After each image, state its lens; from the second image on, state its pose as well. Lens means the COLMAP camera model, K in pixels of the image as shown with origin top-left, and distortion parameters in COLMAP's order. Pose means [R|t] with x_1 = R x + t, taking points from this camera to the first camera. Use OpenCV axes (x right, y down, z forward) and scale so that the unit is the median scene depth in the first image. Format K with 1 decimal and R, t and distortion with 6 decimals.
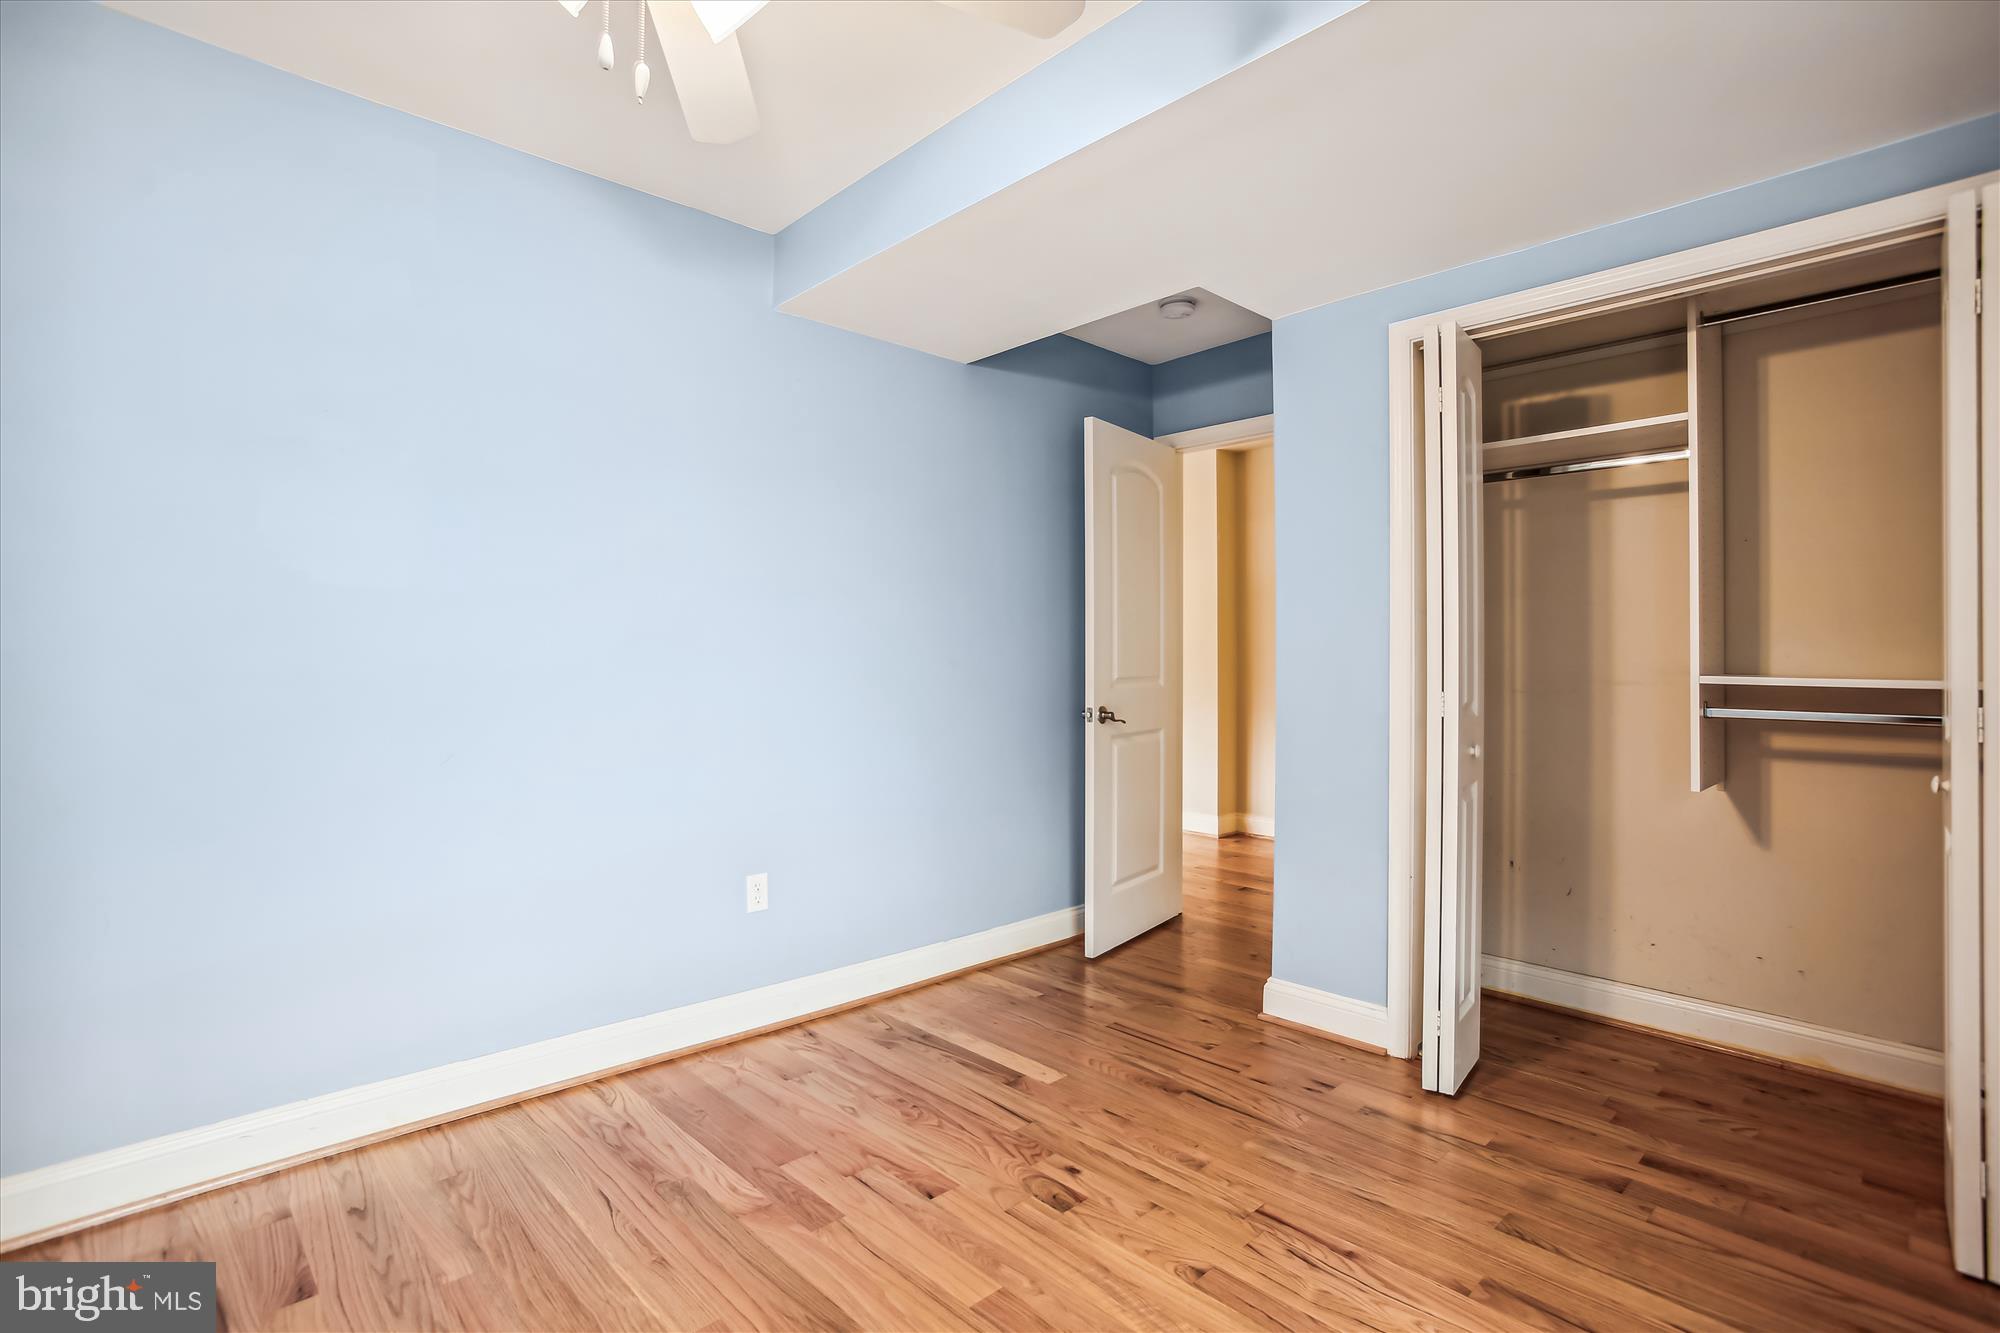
lens RADIAL K [[963.9, 0, 1000.0], [0, 963.9, 666.5], [0, 0, 1]] dist [-0.060869, 0.033102]
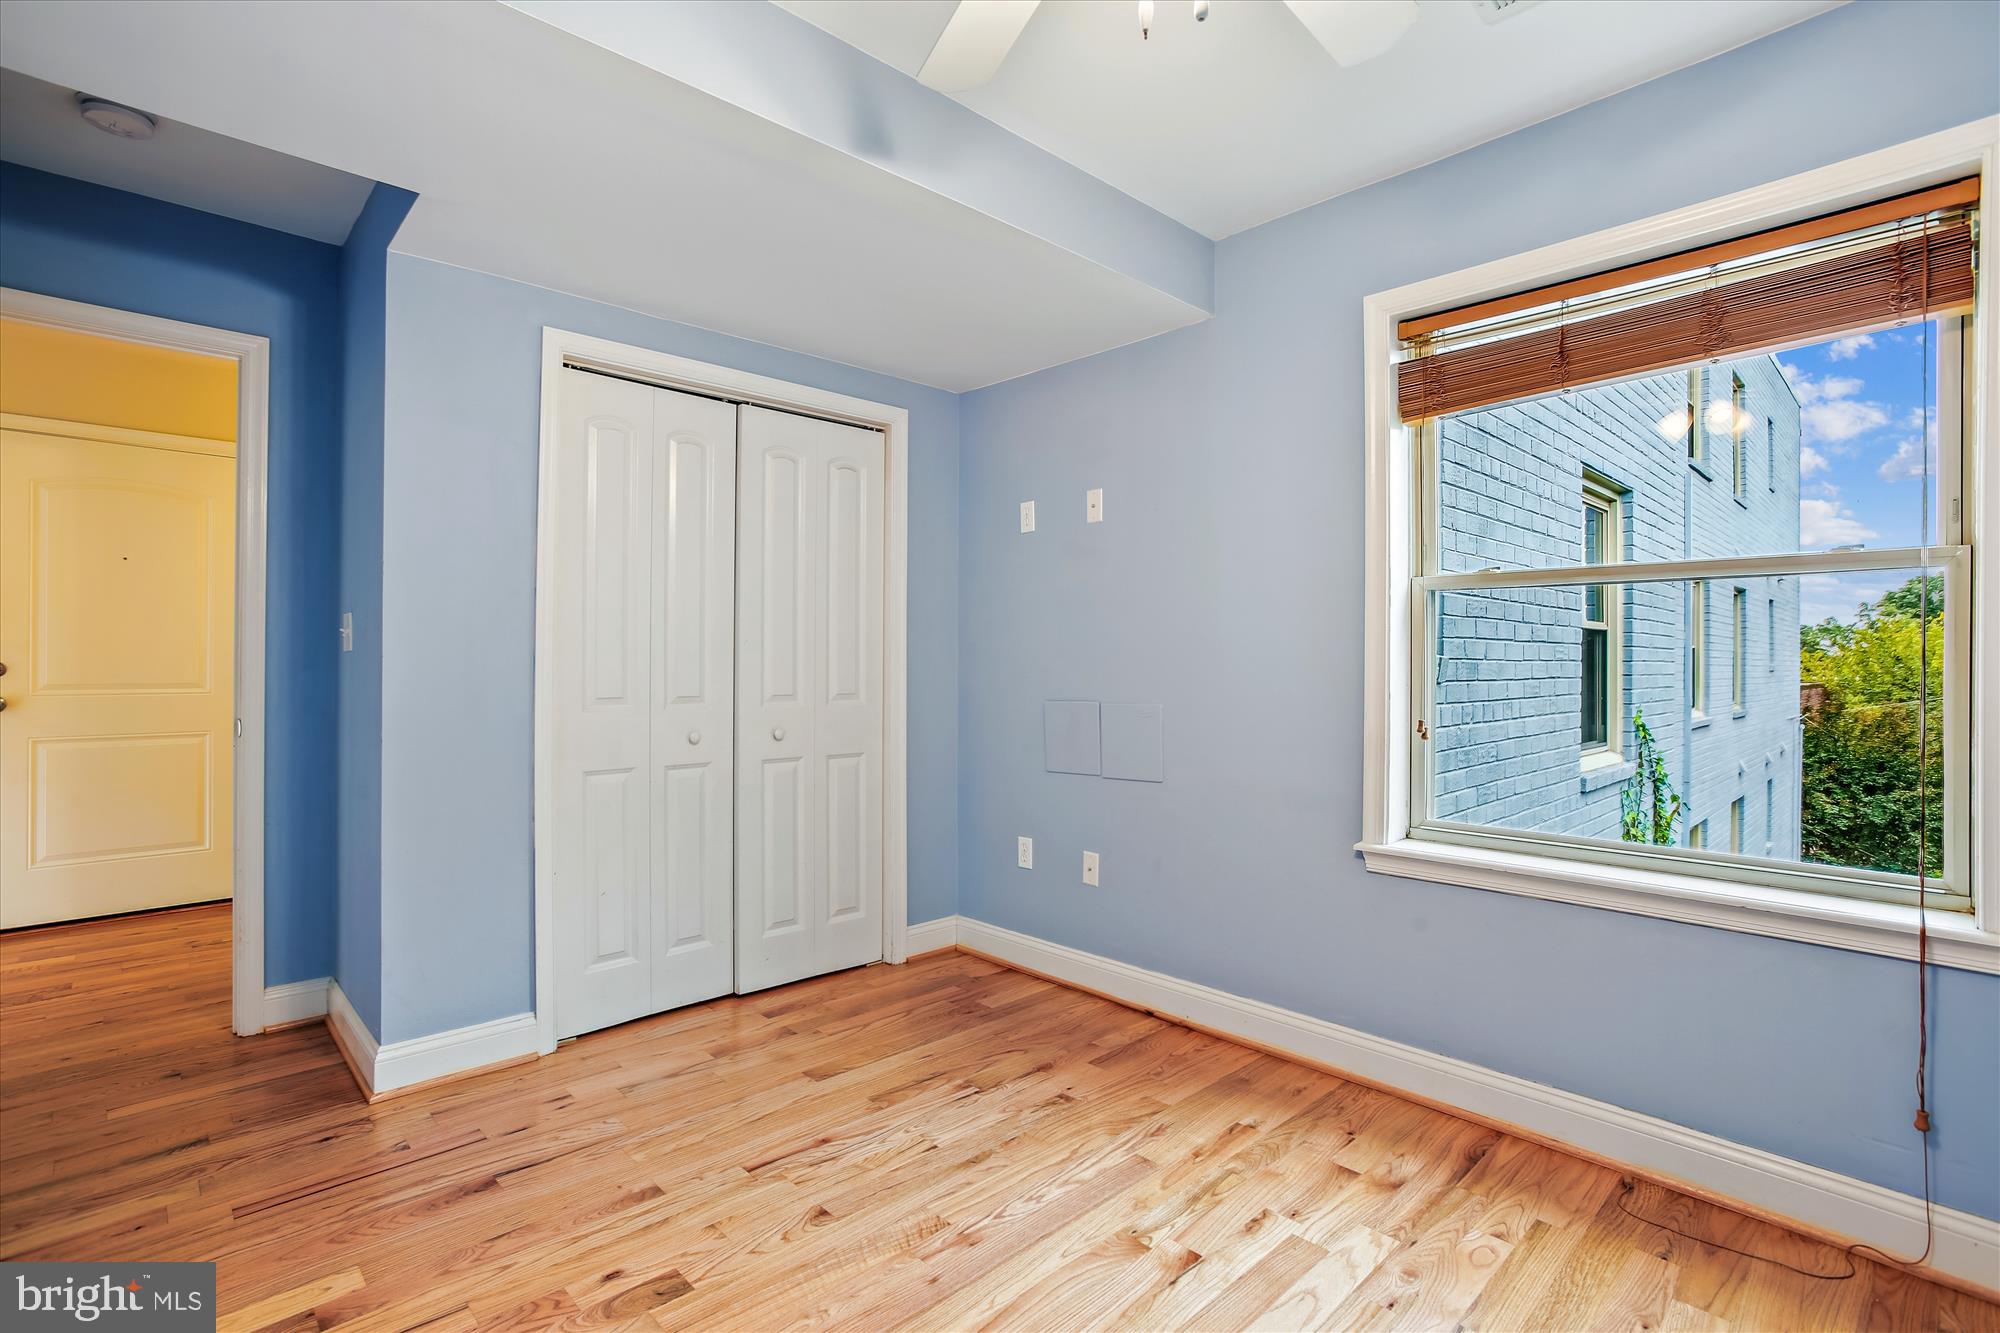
lens RADIAL K [[933.7, 0, 1000.0], [0, 933.7, 666.5], [0, 0, 1]] dist [0.000757, 0.000114]
pose [[-0.006227, 0.001328, 0.999980, -0.742542], [-0.000069, 0.999999, -0.001329, -0.001410], [-0.999981, -0.000078, -0.006227, 0.664946]]
